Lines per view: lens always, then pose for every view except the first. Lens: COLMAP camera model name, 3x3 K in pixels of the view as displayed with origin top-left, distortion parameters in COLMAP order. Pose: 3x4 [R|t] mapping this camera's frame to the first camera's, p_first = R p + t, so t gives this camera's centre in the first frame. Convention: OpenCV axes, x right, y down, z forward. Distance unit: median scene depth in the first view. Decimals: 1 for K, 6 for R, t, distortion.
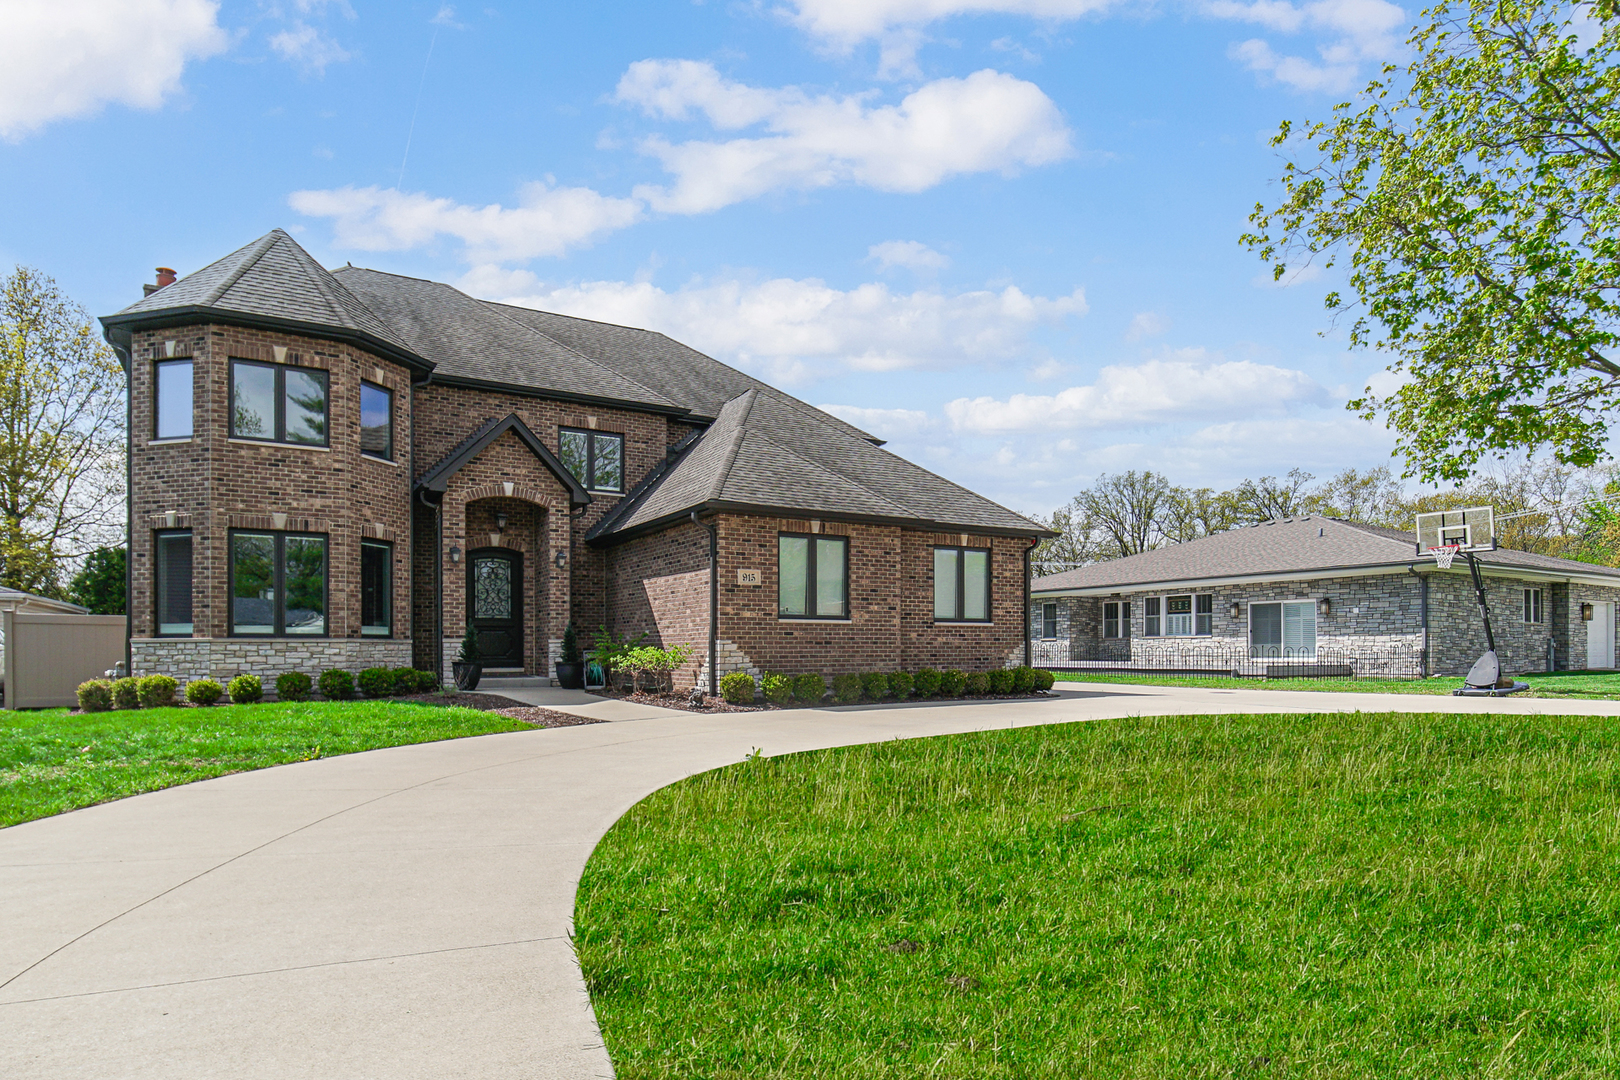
lens RADIAL K [[938.3, 0, 825.7], [0, 938.3, 661.1], [0, 0, 1]] dist [-0.002030, -0.009222]
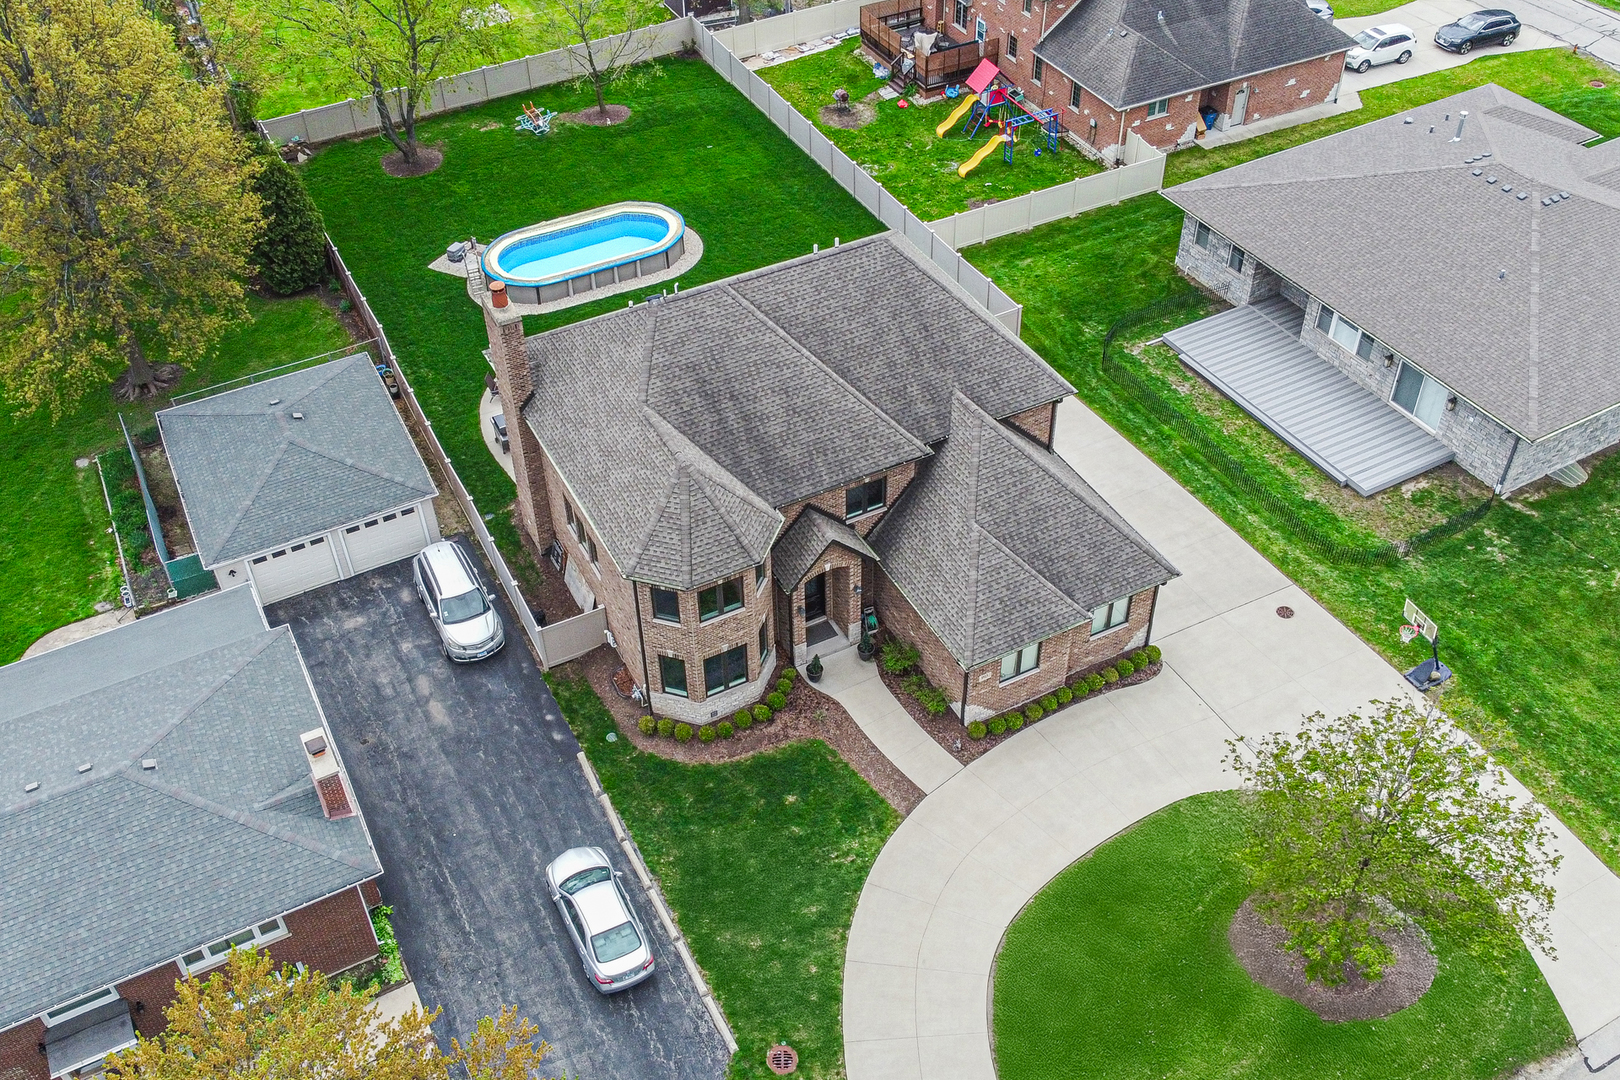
lens RADIAL K [[1516.5, 0, 817.5], [0, 1516.5, 533.4], [0, 0, 1]] dist [-0.007850, 0.000000]
pose [[0.997711, 0.031483, -0.059852, -0.215943], [0.015763, 0.752394, 0.658525, -2.028203], [0.065765, -0.657961, 0.750175, -0.938941]]
